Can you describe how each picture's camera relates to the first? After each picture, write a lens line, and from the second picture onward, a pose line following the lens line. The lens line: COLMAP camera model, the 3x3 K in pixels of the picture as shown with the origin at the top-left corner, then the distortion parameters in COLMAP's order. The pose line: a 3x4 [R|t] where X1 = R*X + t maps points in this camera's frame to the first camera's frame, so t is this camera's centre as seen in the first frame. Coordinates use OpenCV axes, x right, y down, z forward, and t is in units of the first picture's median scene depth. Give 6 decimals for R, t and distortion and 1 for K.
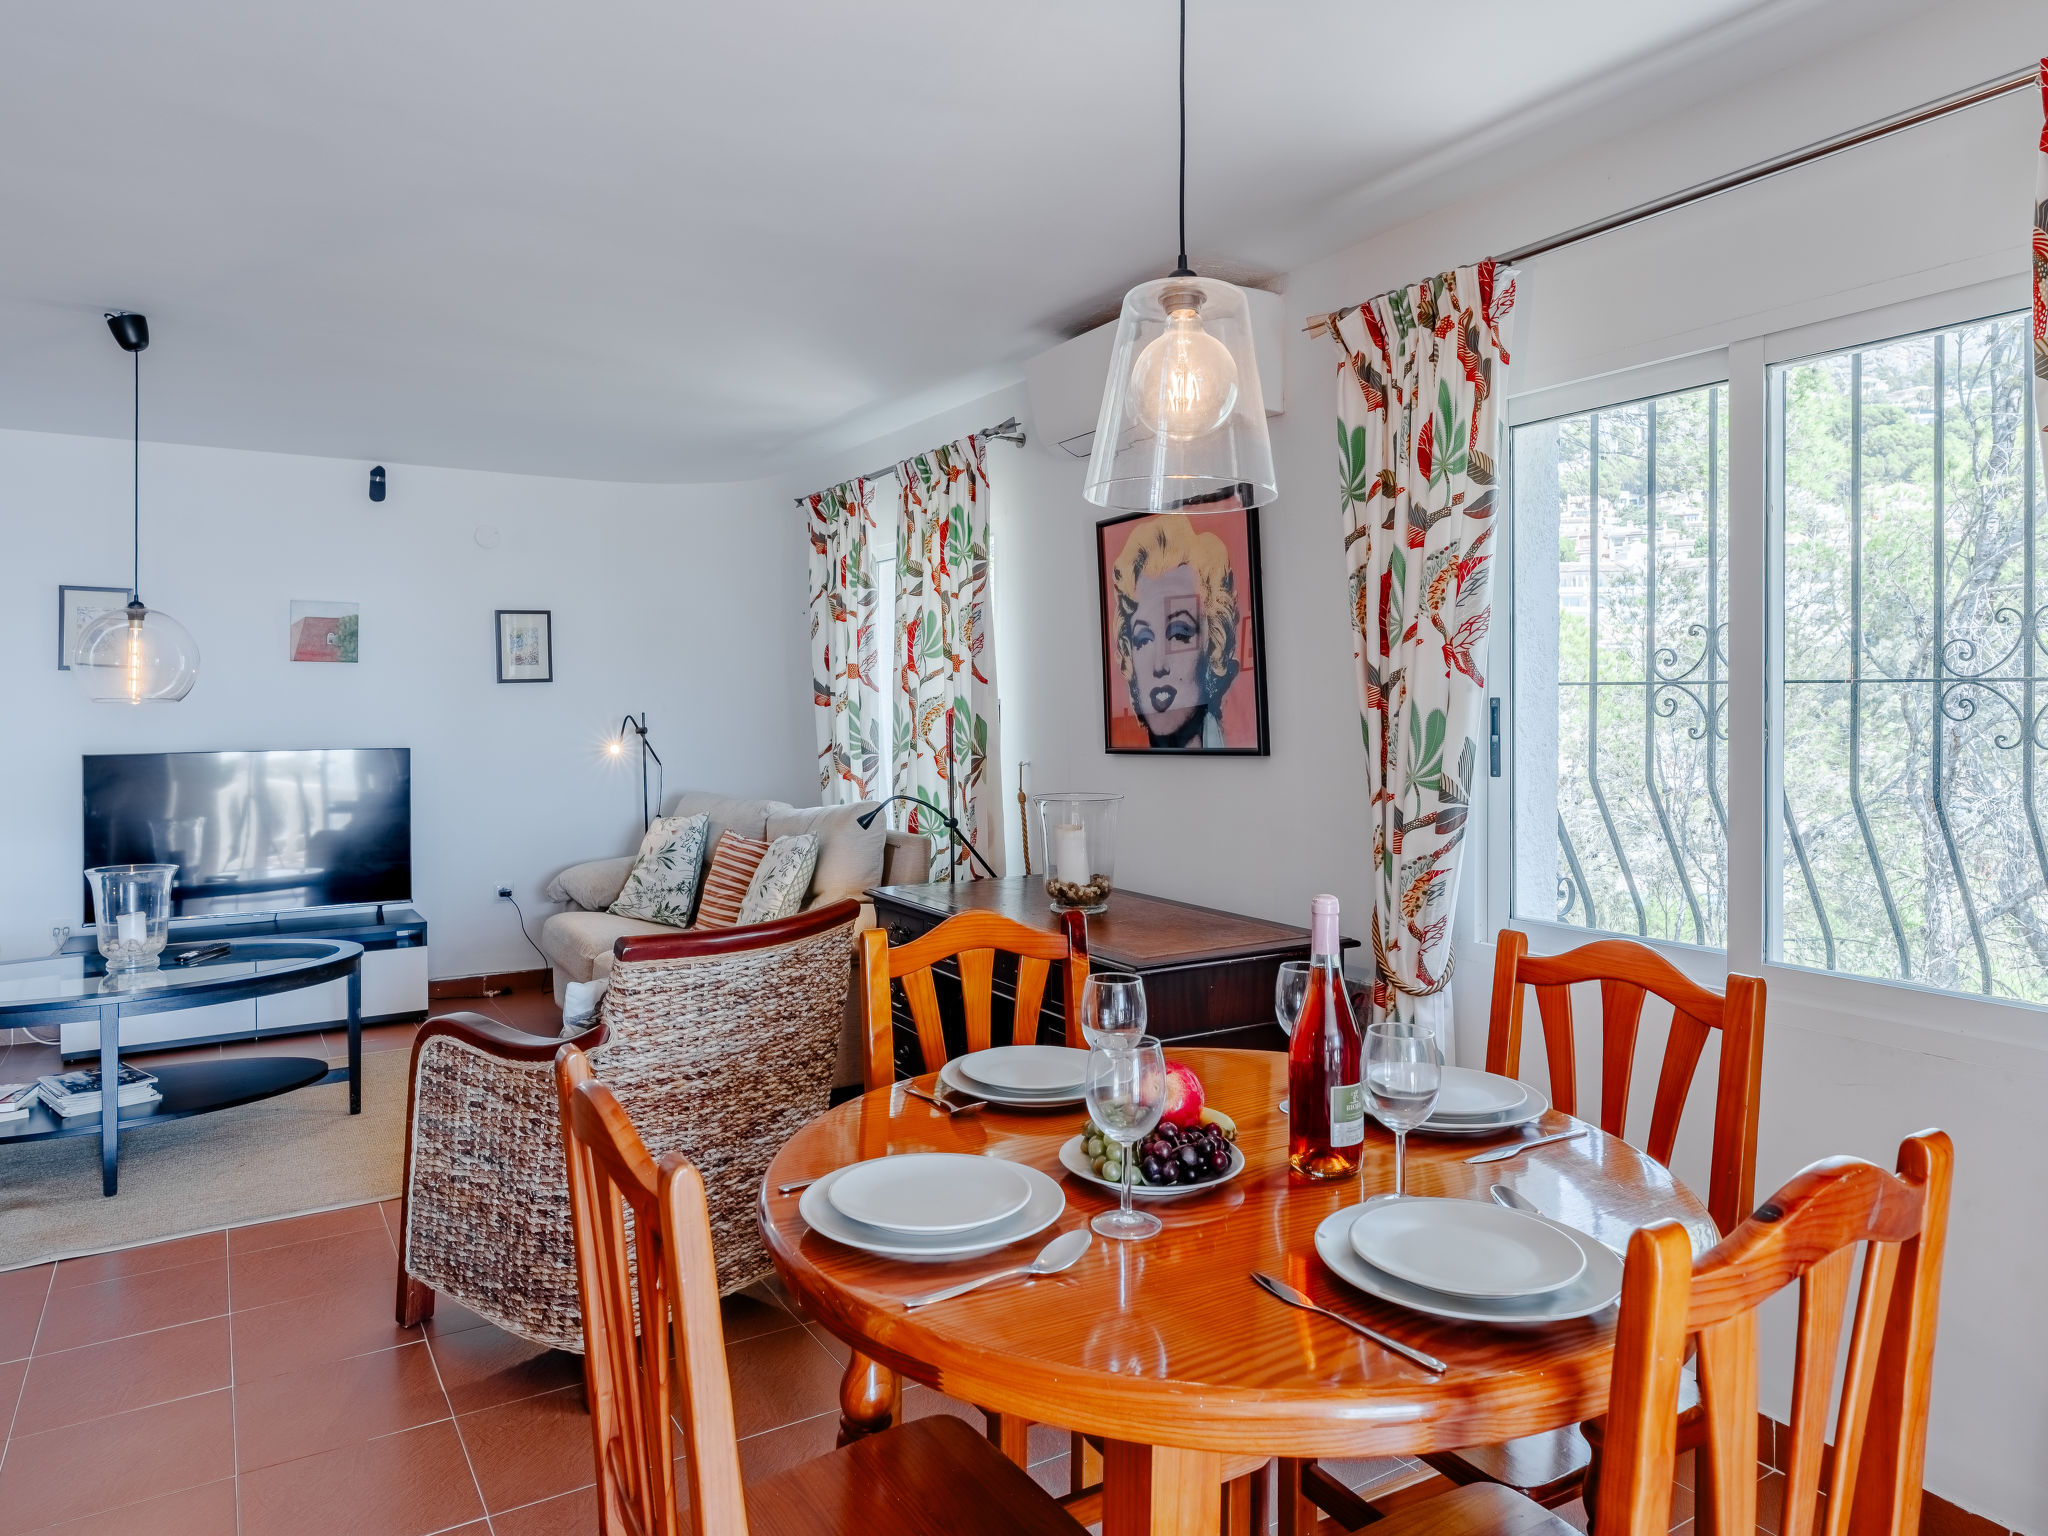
lens RADIAL K [[1283.7, 0, 1022.4], [0, 1283.7, 760.0], [0, 0, 1]] dist [0.001457, 0.003333]
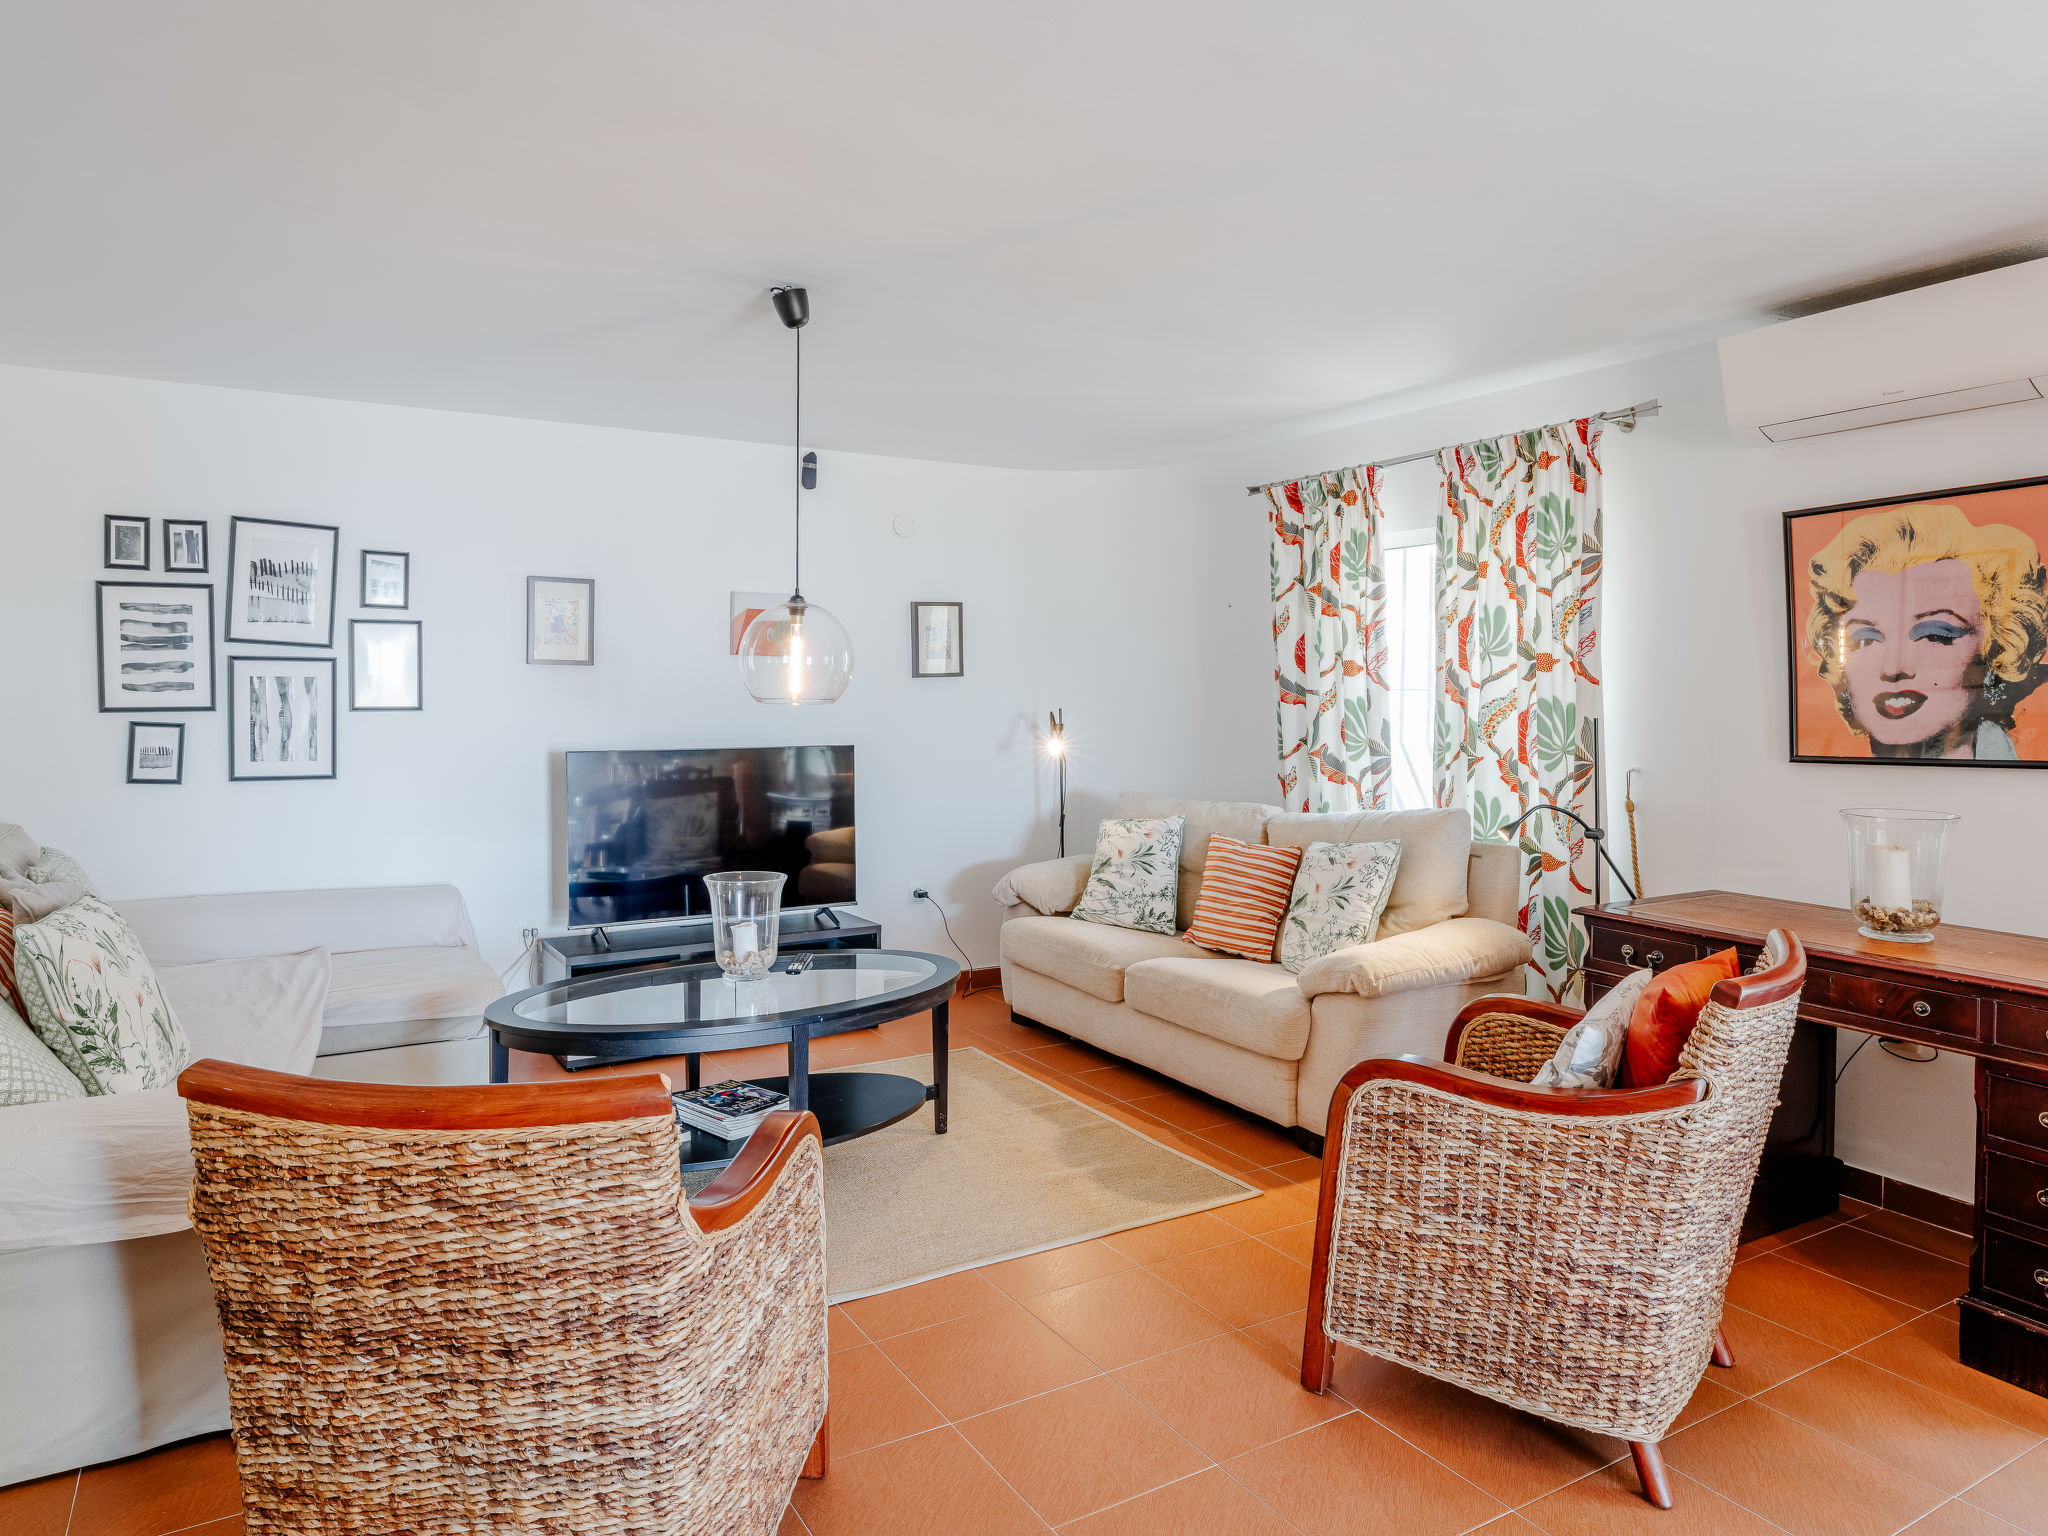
lens RADIAL K [[1265.8, 0, 1024.0], [0, 1265.8, 768.0], [0, 0, 1]] dist [-0.002848, 0.003271]
pose [[0.999817, 0.006340, -0.018076, -0.420010], [-0.006030, 0.999835, 0.017146, -0.011623], [0.018181, -0.017034, 0.999690, 0.063582]]
